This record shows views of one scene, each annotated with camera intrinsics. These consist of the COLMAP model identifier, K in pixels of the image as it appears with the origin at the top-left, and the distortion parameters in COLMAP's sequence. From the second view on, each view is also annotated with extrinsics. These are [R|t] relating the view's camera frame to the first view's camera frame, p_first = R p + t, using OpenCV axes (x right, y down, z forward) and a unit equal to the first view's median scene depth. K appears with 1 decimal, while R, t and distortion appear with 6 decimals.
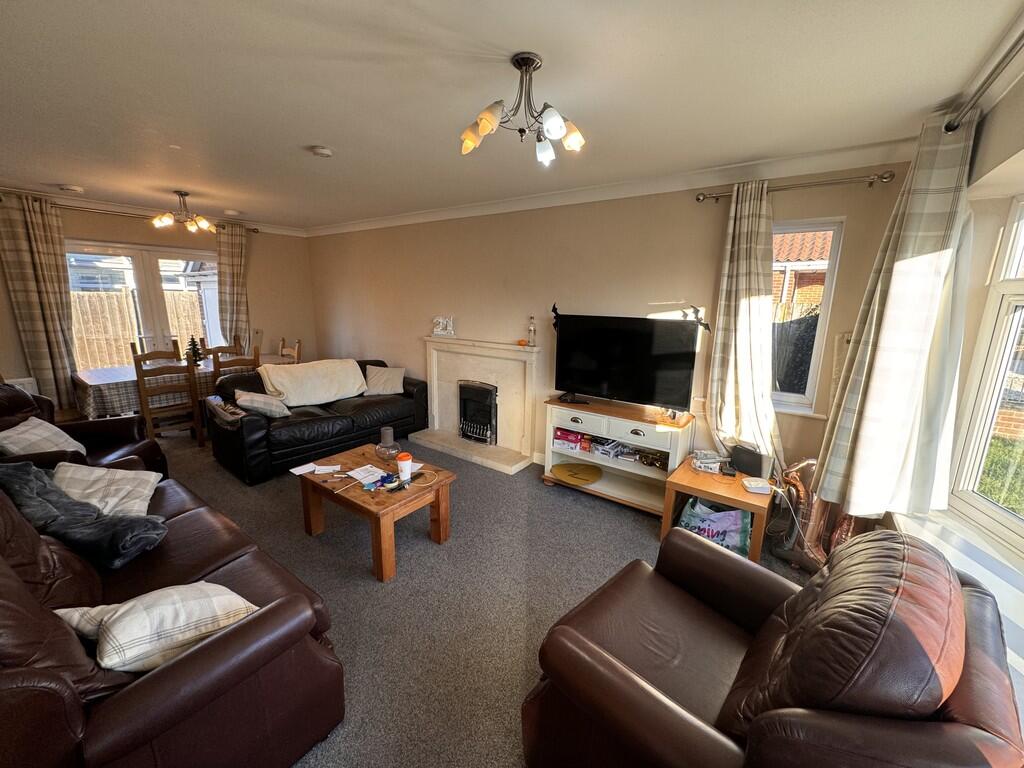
lens RADIAL K [[408.7, 0, 508.7], [0, 408.7, 383.4], [0, 0, 1]] dist [0.003873, 0.000149]
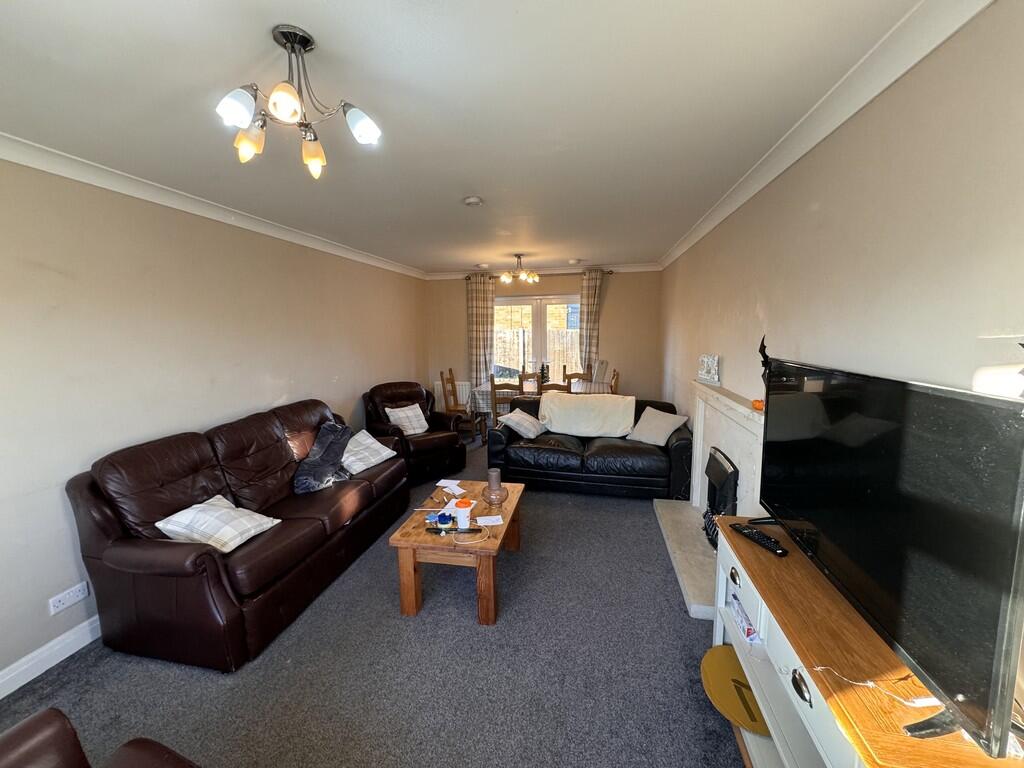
lens RADIAL K [[408.7, 0, 511.0], [0, 408.7, 381.3], [0, 0, 1]] dist [0.003873, 0.000149]
pose [[0.423213, 0.094734, -0.901064, 0.385799], [-0.168713, 0.985364, 0.024355, -0.084823], [0.890183, 0.141714, 0.433002, 0.428645]]
